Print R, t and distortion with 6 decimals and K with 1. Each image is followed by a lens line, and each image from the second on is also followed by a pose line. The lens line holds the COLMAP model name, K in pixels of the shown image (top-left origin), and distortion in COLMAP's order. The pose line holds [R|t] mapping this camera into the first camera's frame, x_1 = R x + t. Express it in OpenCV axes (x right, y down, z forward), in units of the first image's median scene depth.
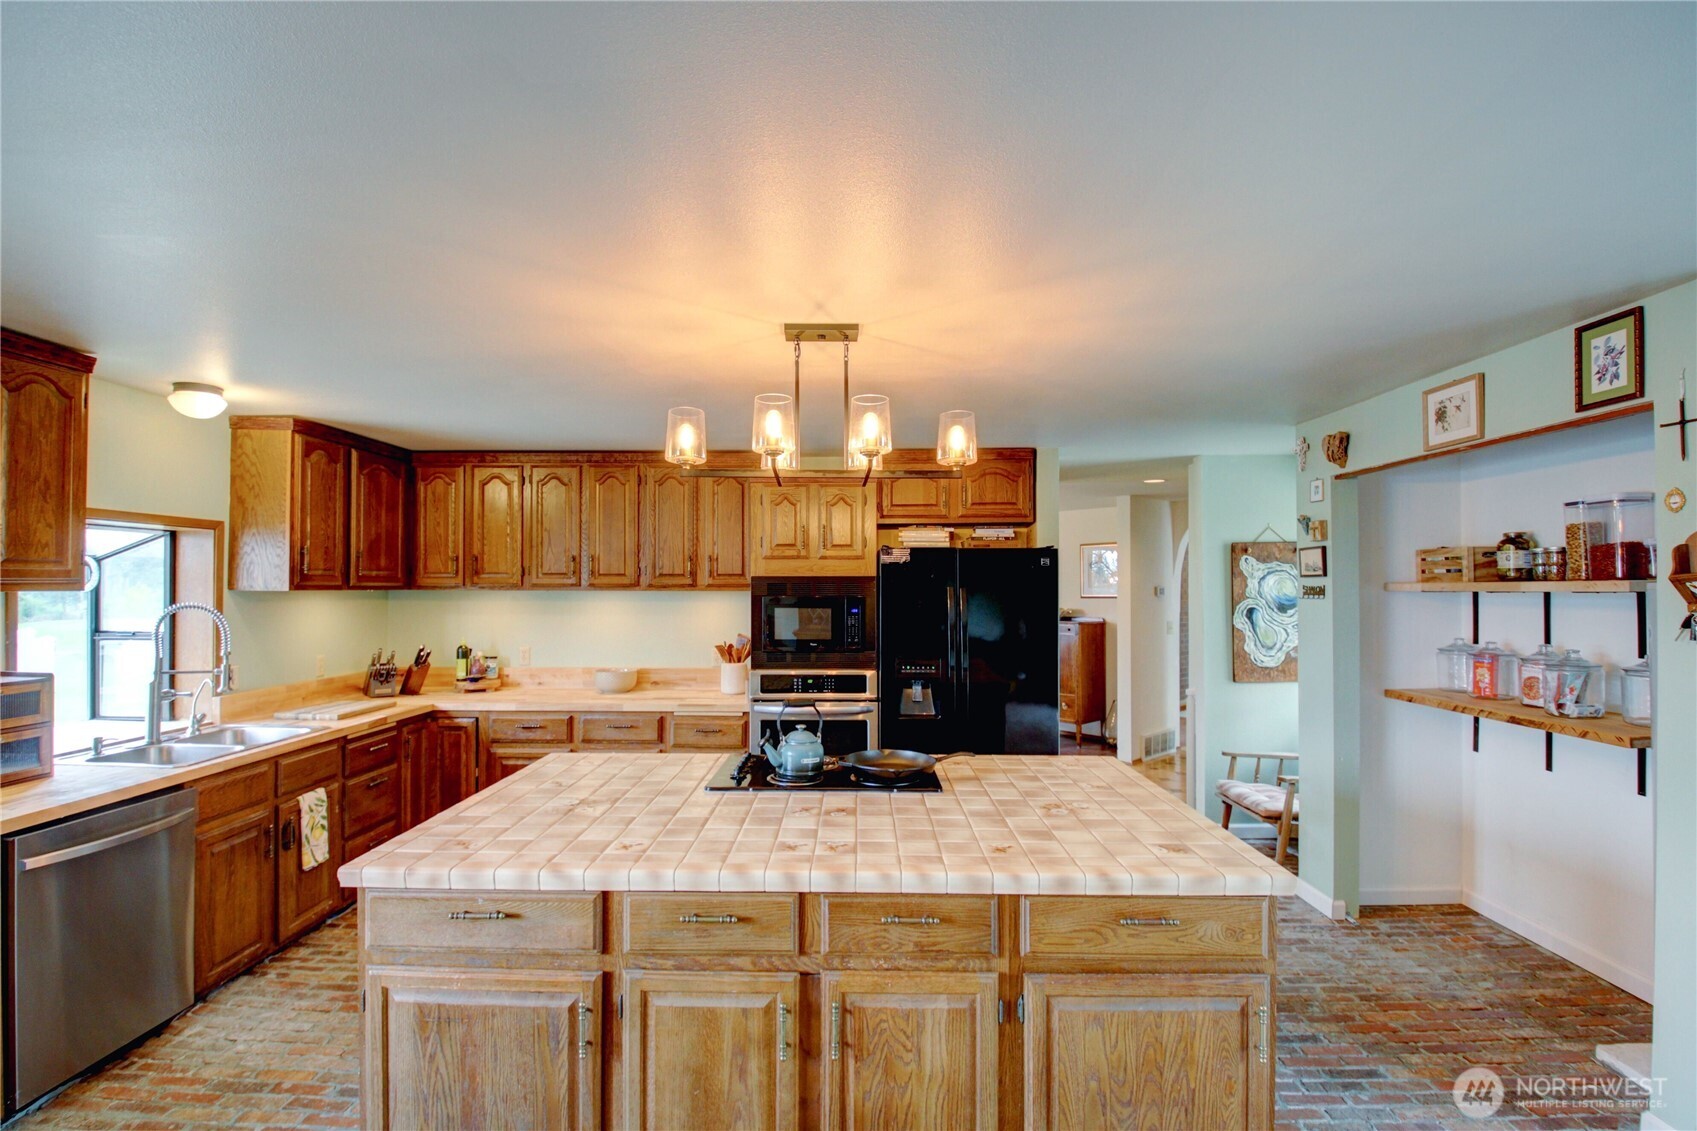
lens RADIAL K [[788.7, 0, 841.1], [0, 788.7, 577.6], [0, 0, 1]] dist [0.023463, -0.034692]
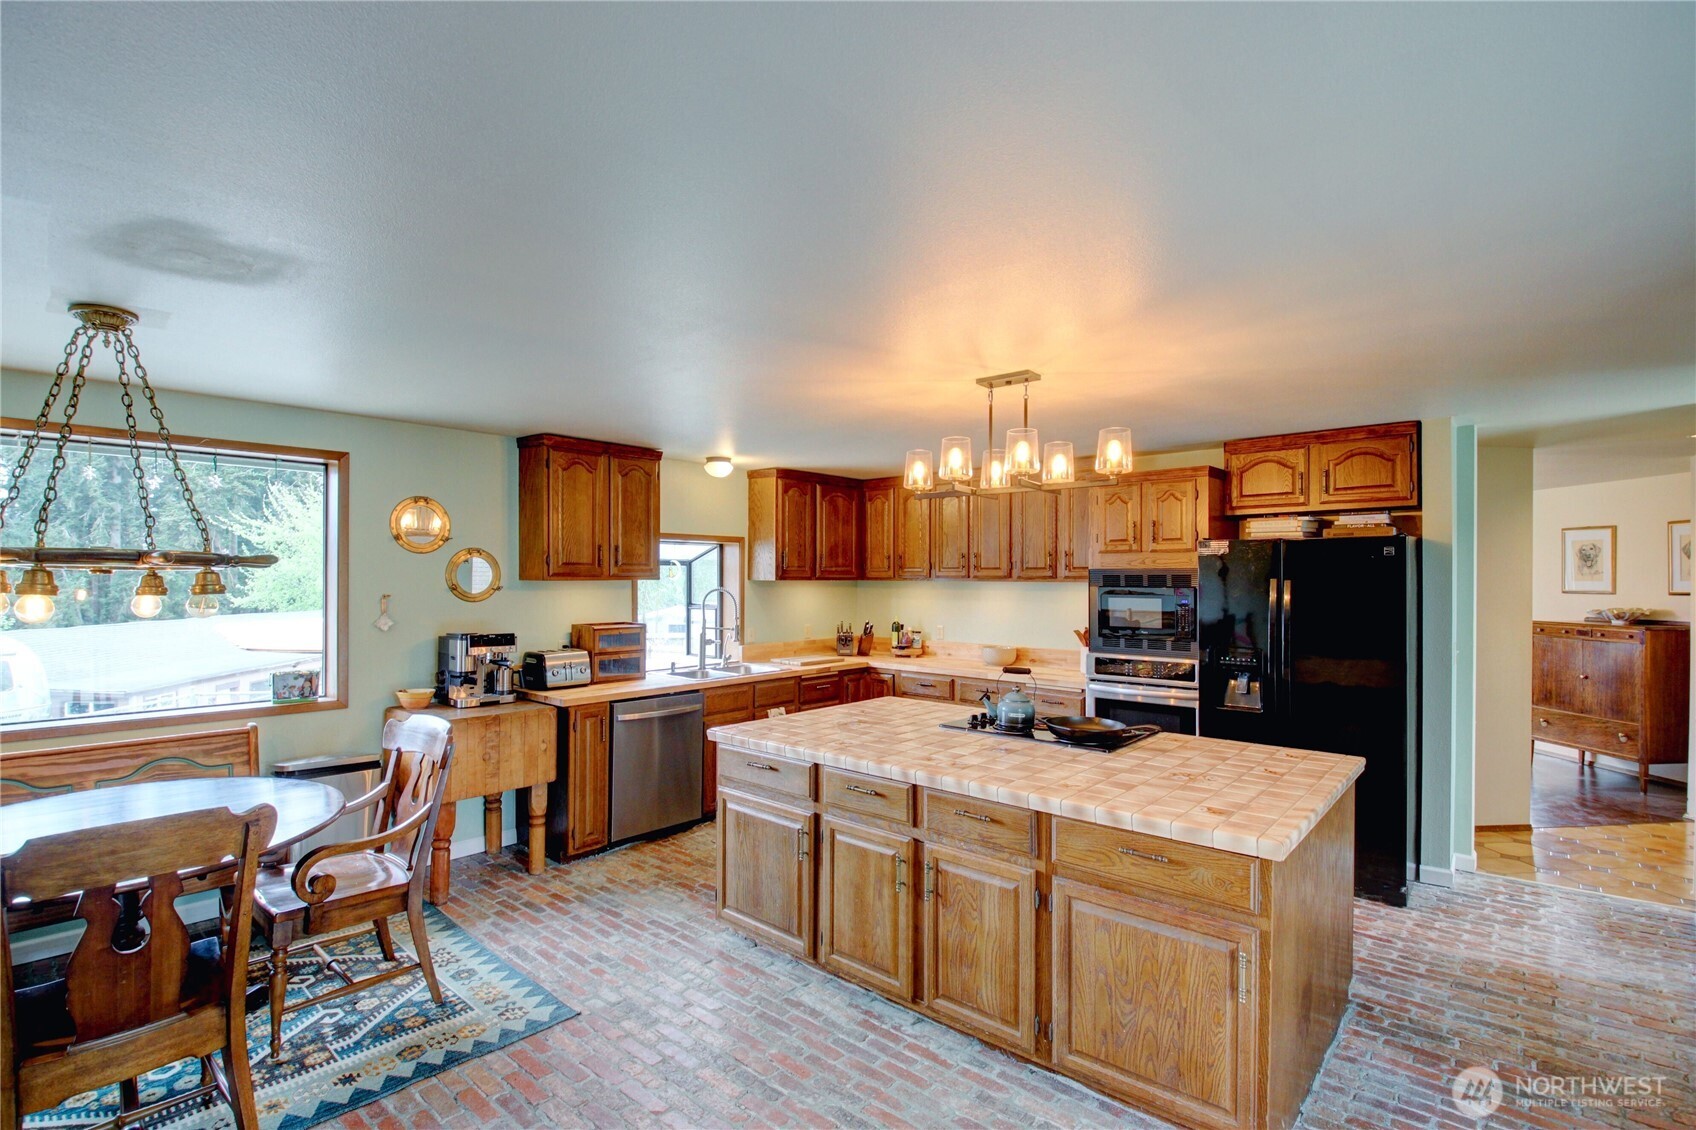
lens RADIAL K [[788.3, 0, 840.6], [0, 788.3, 577.0], [0, 0, 1]] dist [0.023463, -0.034692]
pose [[0.766524, 0.000400, -0.642216, 0.450284], [0.005196, 0.999963, 0.006824, 0.000234], [0.642195, -0.008568, 0.766494, -0.120969]]
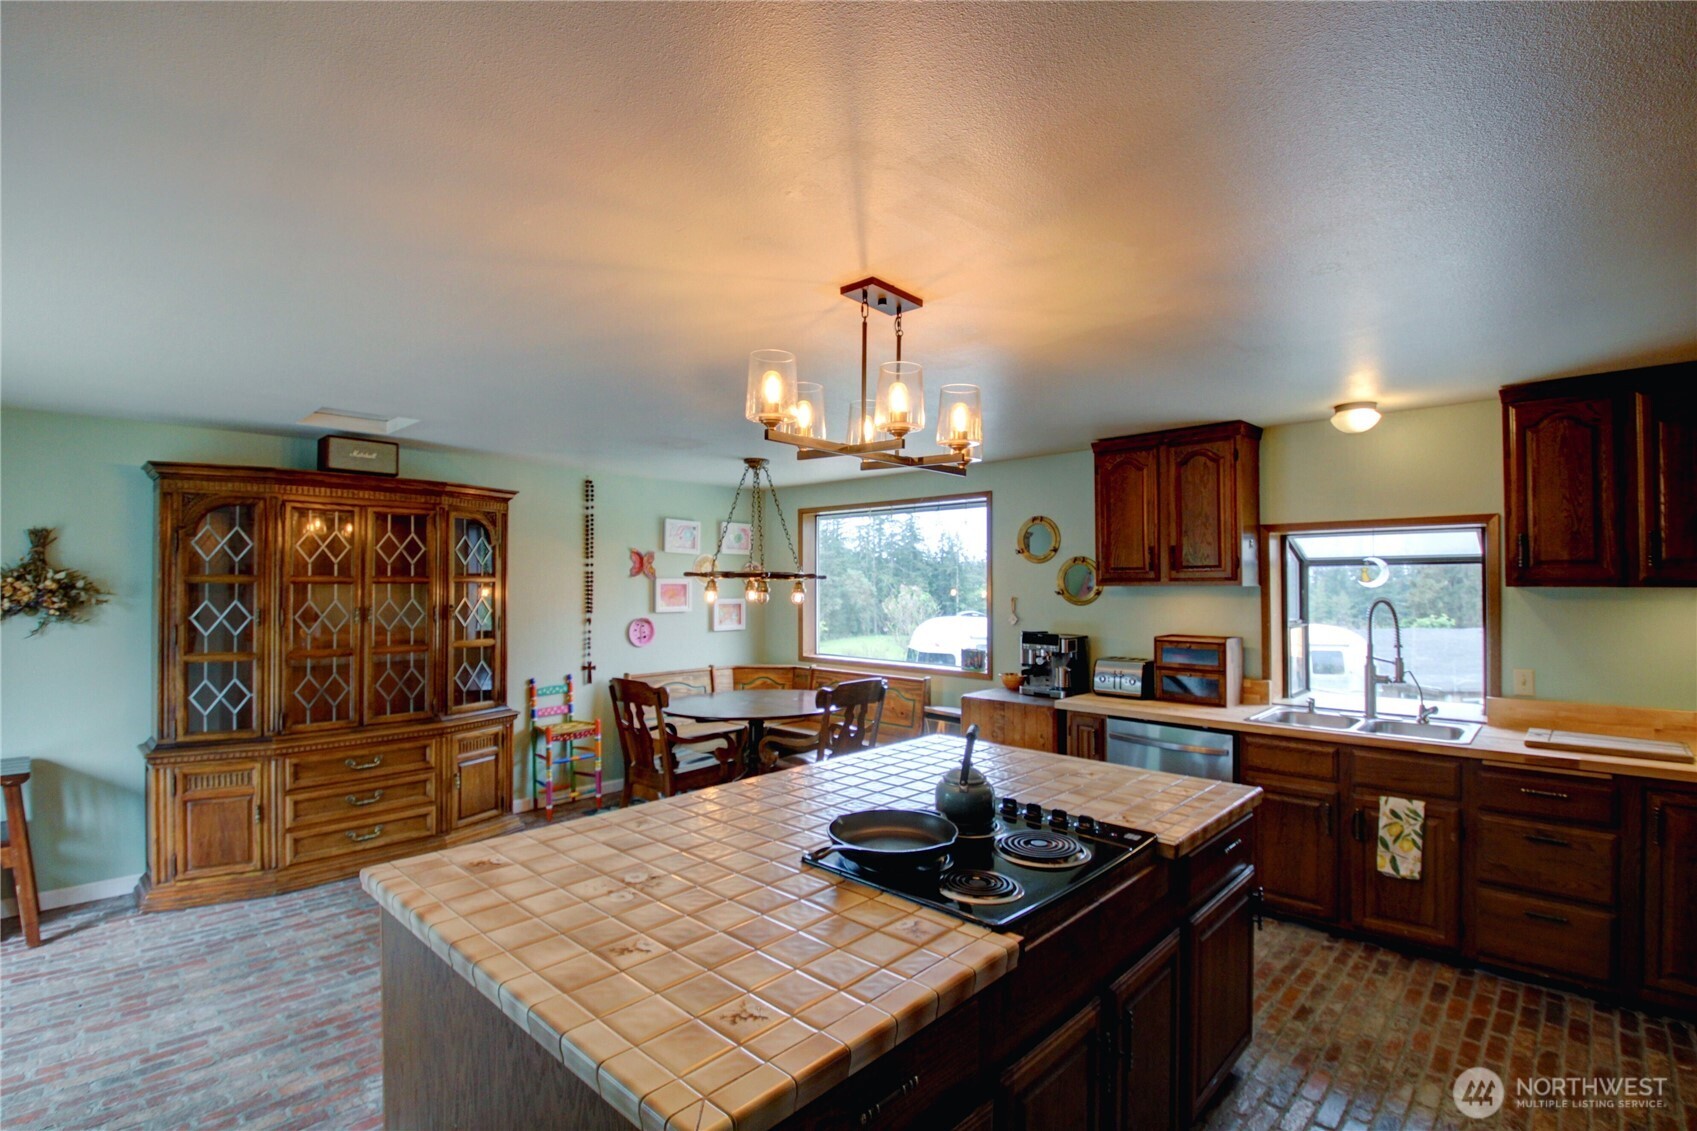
lens RADIAL K [[788.7, 0, 841.1], [0, 788.7, 577.6], [0, 0, 1]] dist [0.023463, -0.034692]
pose [[-0.675527, -0.007706, -0.737295, 0.503294], [0.006052, 0.999854, -0.015996, 0.016966], [0.737311, -0.015268, -0.675381, 1.185548]]
